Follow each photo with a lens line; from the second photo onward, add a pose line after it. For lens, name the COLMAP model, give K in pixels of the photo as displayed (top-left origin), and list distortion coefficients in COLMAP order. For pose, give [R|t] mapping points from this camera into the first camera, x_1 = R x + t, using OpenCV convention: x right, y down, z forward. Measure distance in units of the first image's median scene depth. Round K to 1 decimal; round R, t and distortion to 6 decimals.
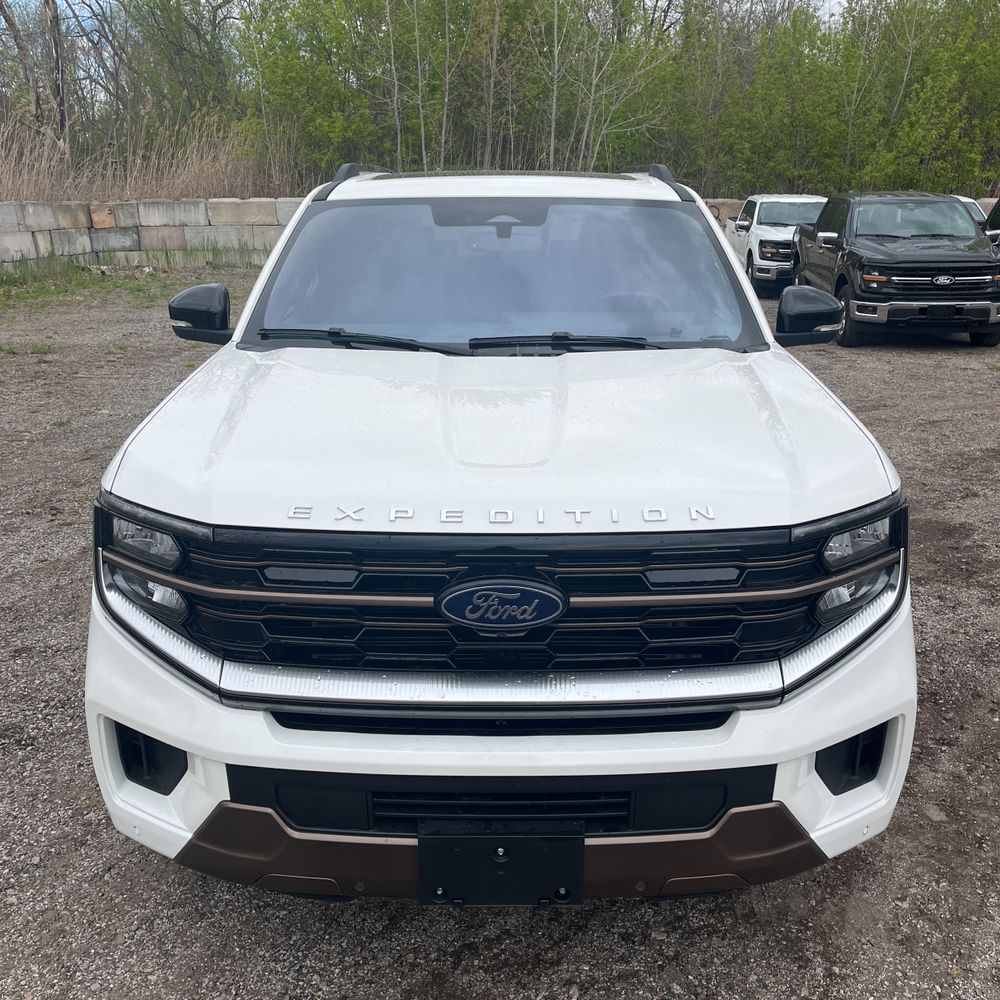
lens RADIAL K [[1012.6, 0, 500.0], [0, 1012.6, 500.0], [0, 0, 1]] dist [0.045999, -0.036400]
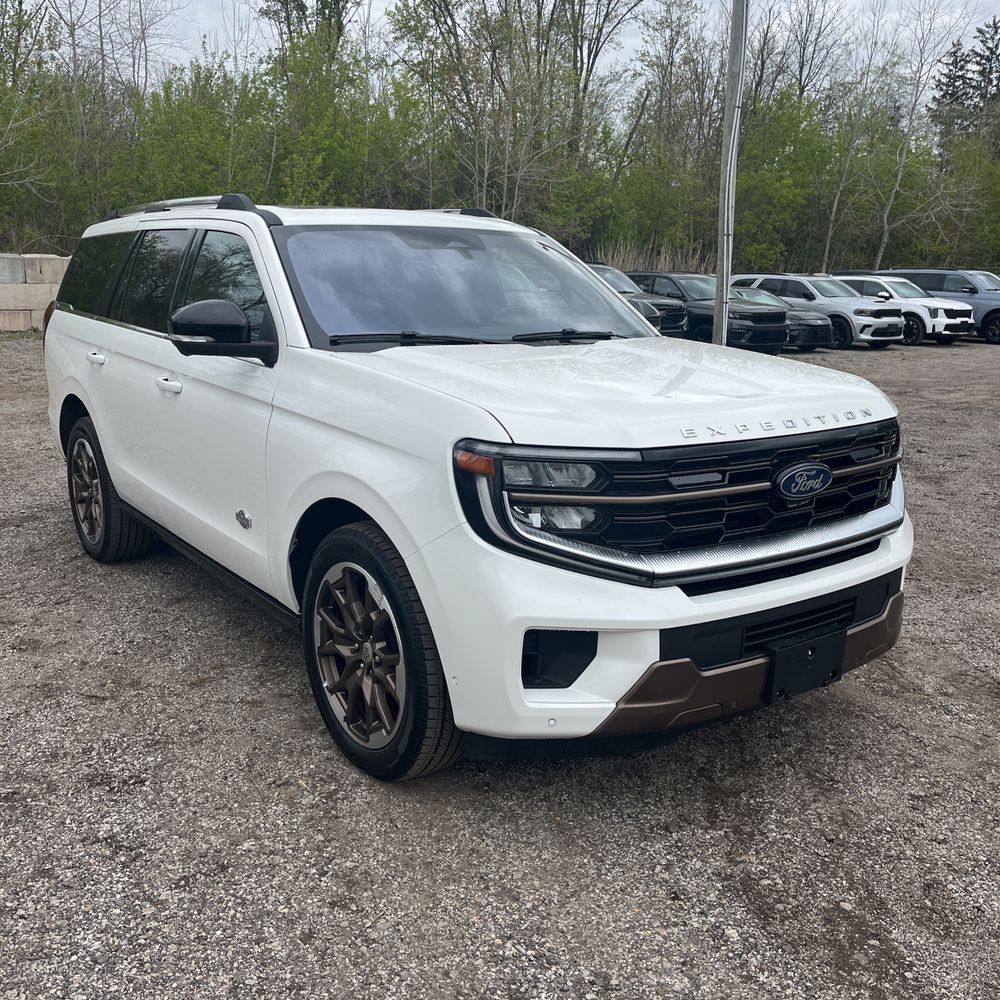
lens RADIAL K [[1009.9, 0, 503.7], [0, 1009.9, 485.6], [0, 0, 1]] dist [0.049524, -0.078784]
pose [[0.802749, -0.109949, 0.586094, -1.149417], [0.152197, 0.988080, -0.023098, 0.071712], [-0.576568, 0.107743, 0.809914, 0.039511]]
